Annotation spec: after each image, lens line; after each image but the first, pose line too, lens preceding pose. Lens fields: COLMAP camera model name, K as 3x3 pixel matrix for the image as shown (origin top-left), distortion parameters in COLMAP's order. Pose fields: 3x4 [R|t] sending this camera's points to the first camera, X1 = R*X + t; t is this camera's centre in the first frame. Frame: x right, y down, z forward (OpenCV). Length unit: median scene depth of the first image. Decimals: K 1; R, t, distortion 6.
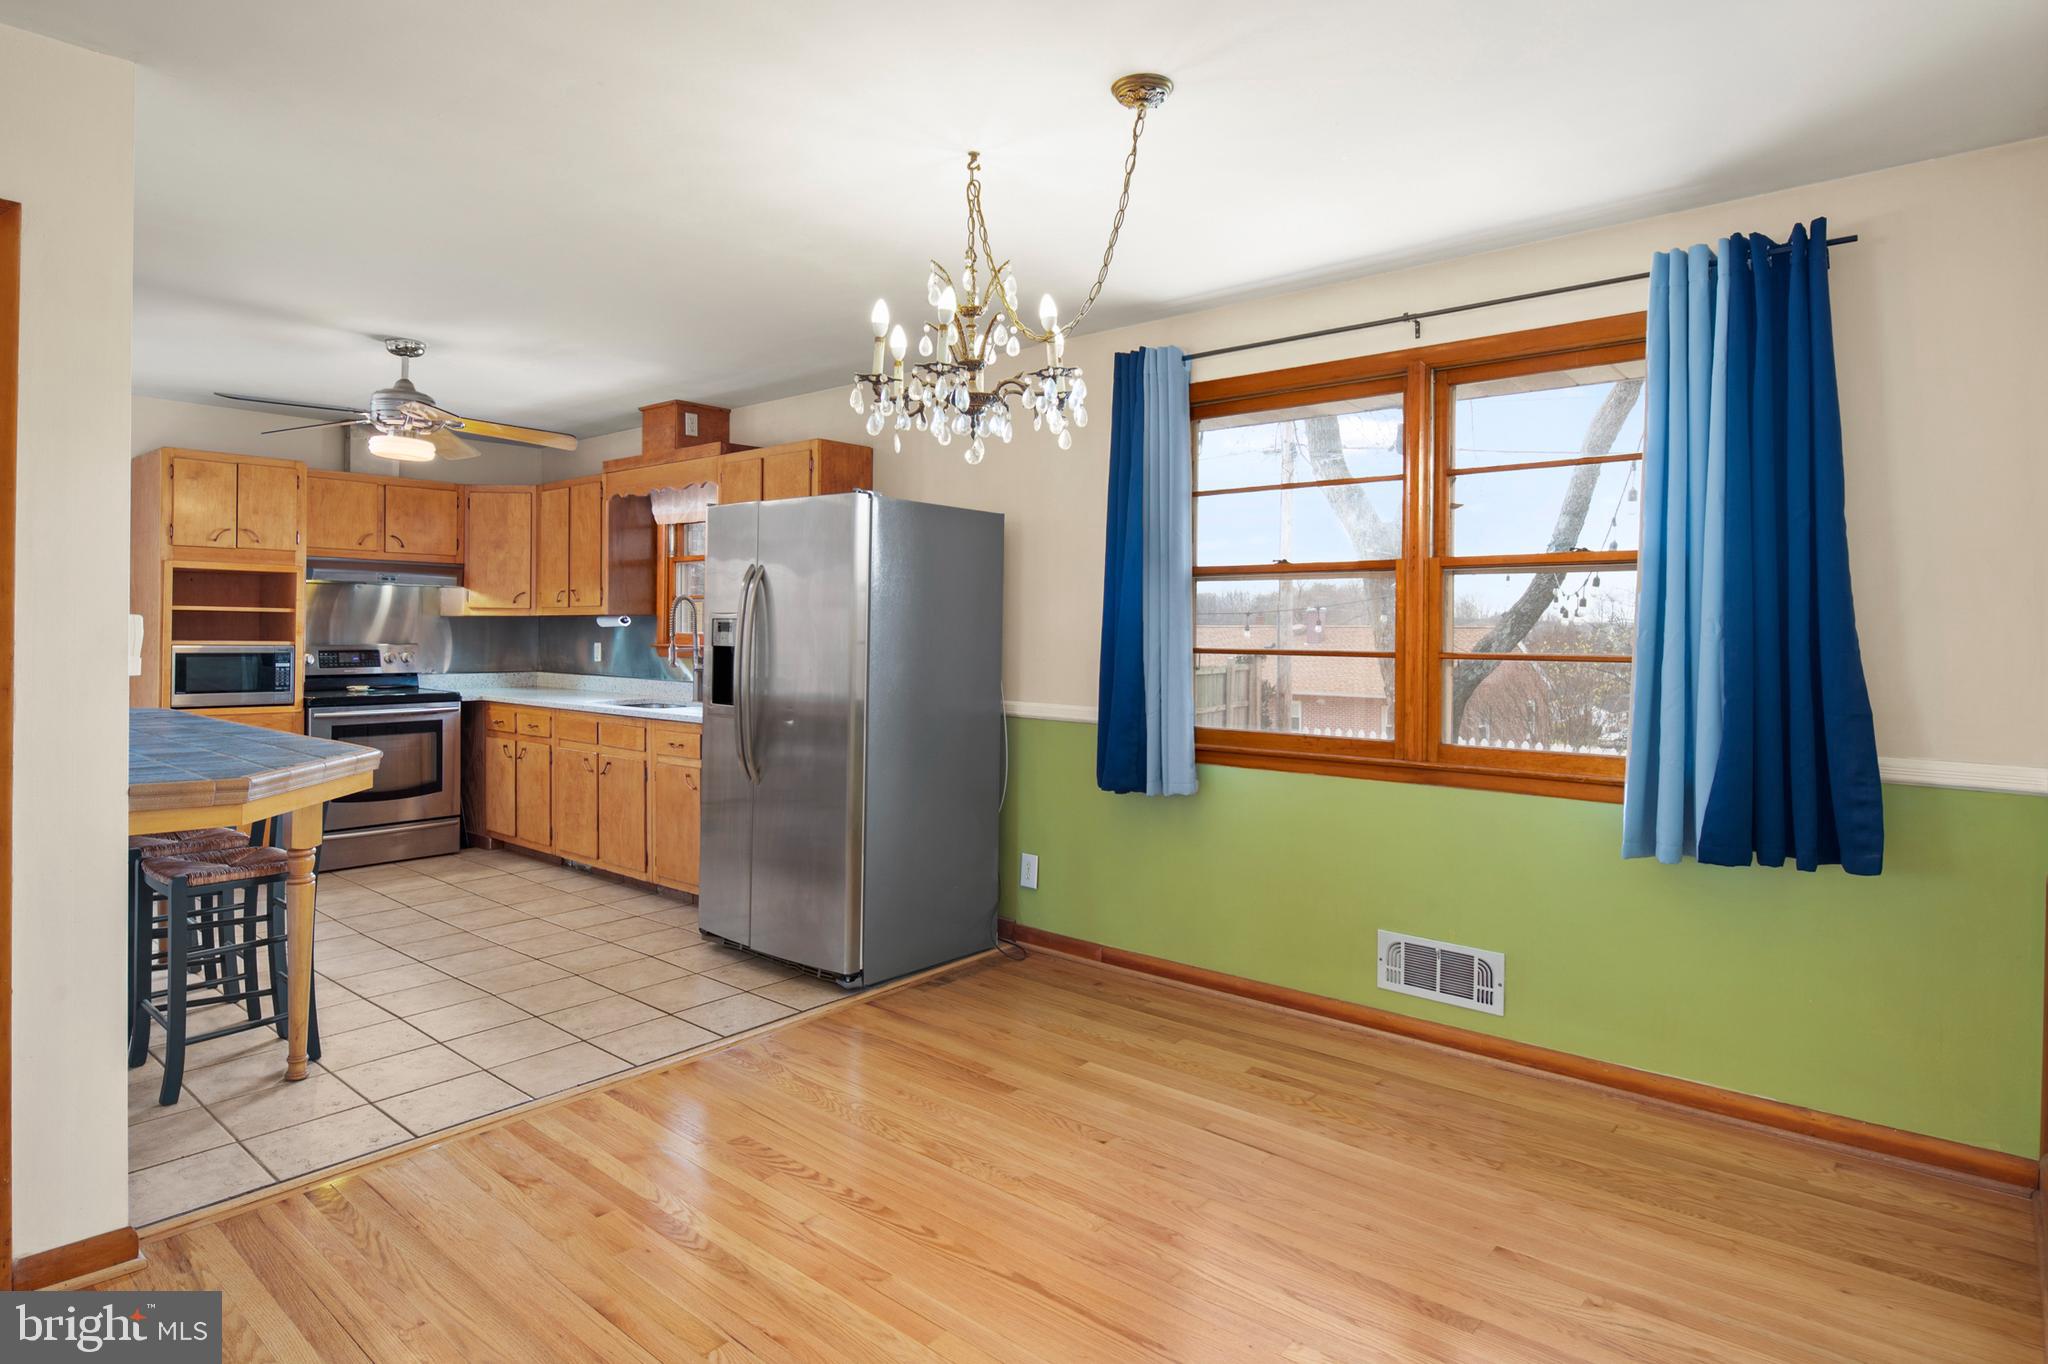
lens RADIAL K [[1111.0, 0, 1010.7], [0, 1111.0, 633.3], [0, 0, 1]] dist [-0.002608, -0.000942]
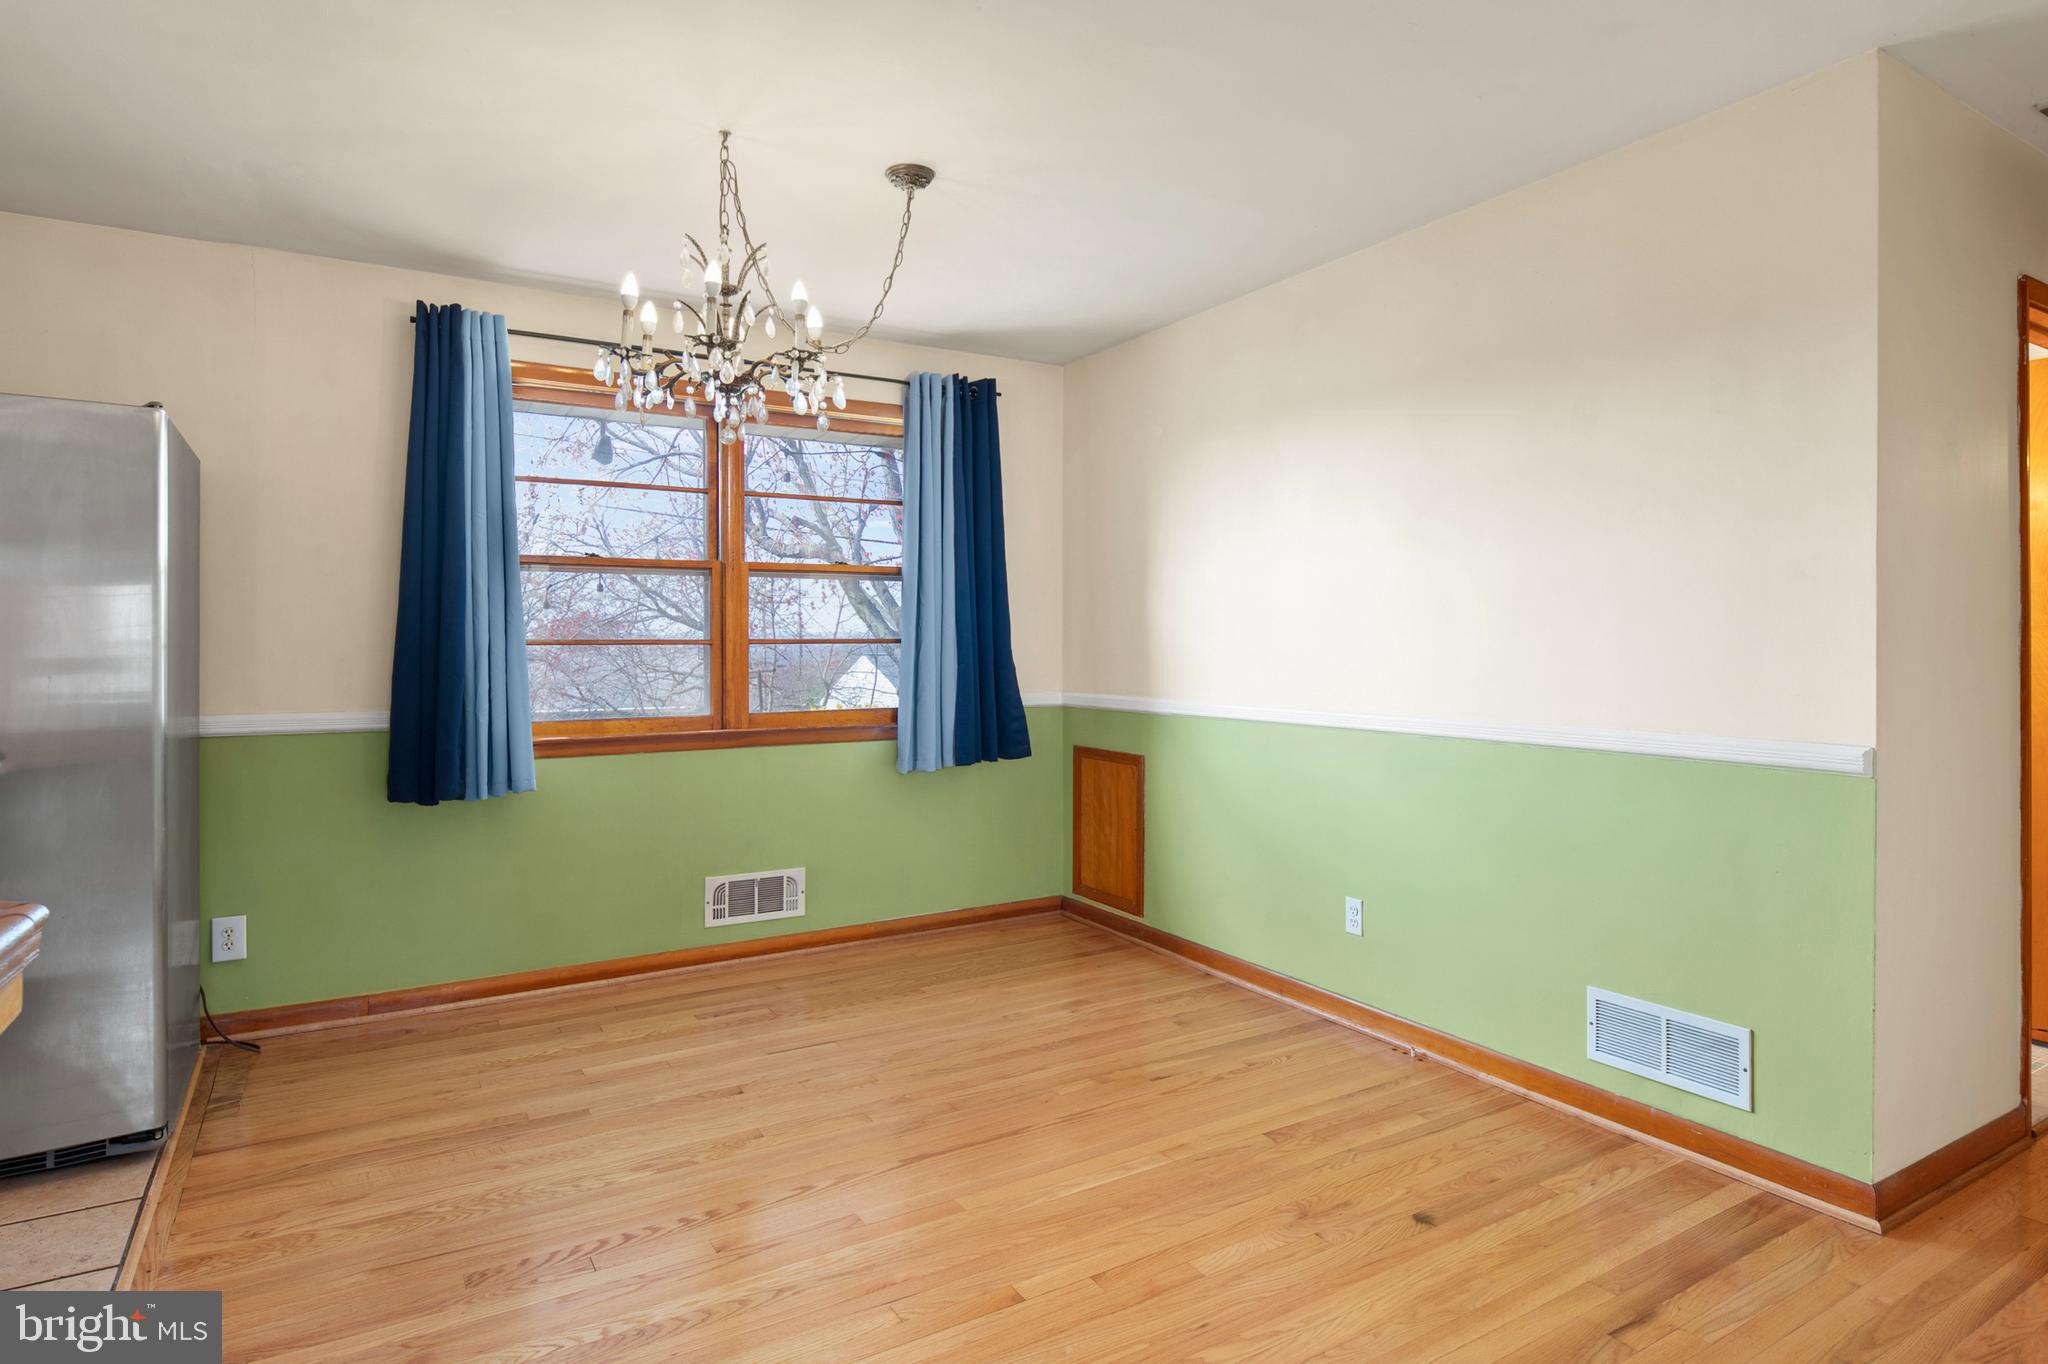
lens RADIAL K [[1098.0, 0, 1018.0], [0, 1098.0, 646.7], [0, 0, 1]] dist [-0.002014, -0.000405]
pose [[0.320642, -0.010695, 0.947140, -0.411765], [0.008831, 0.999927, 0.008301, 0.011443], [-0.947159, 0.005703, 0.320713, 0.202638]]
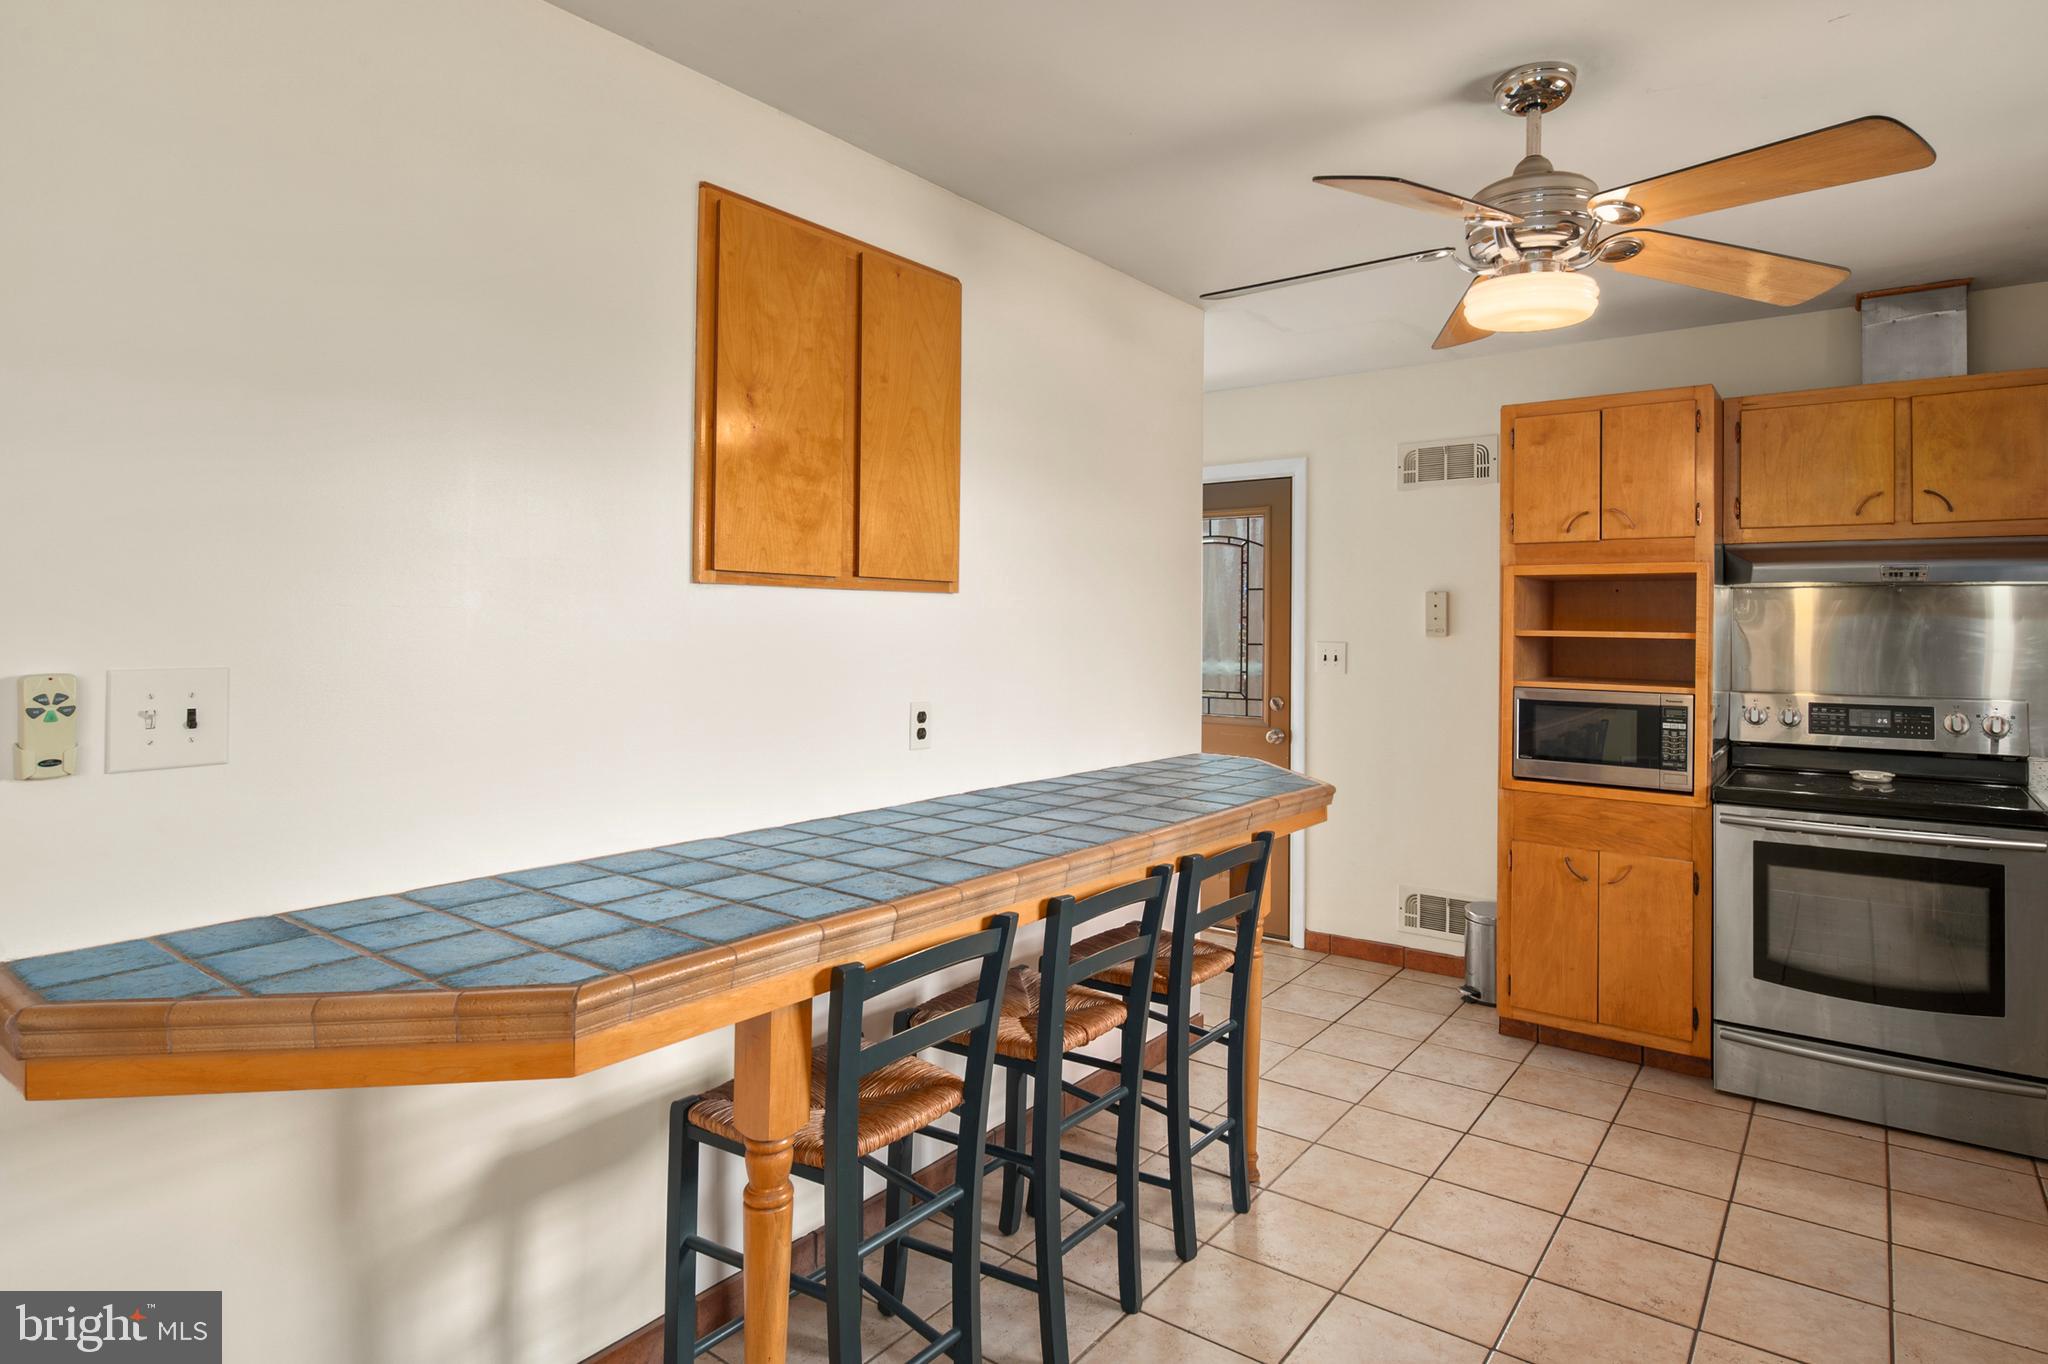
lens RADIAL K [[1120.7, 0, 1025.9], [0, 1120.7, 609.7], [0, 0, 1]] dist [-0.002884, -0.001304]
pose [[0.069690, -0.022098, -0.997324, -0.069670], [-0.010648, 0.999681, -0.022895, -0.017176], [0.997512, 0.012215, 0.069433, 0.598745]]
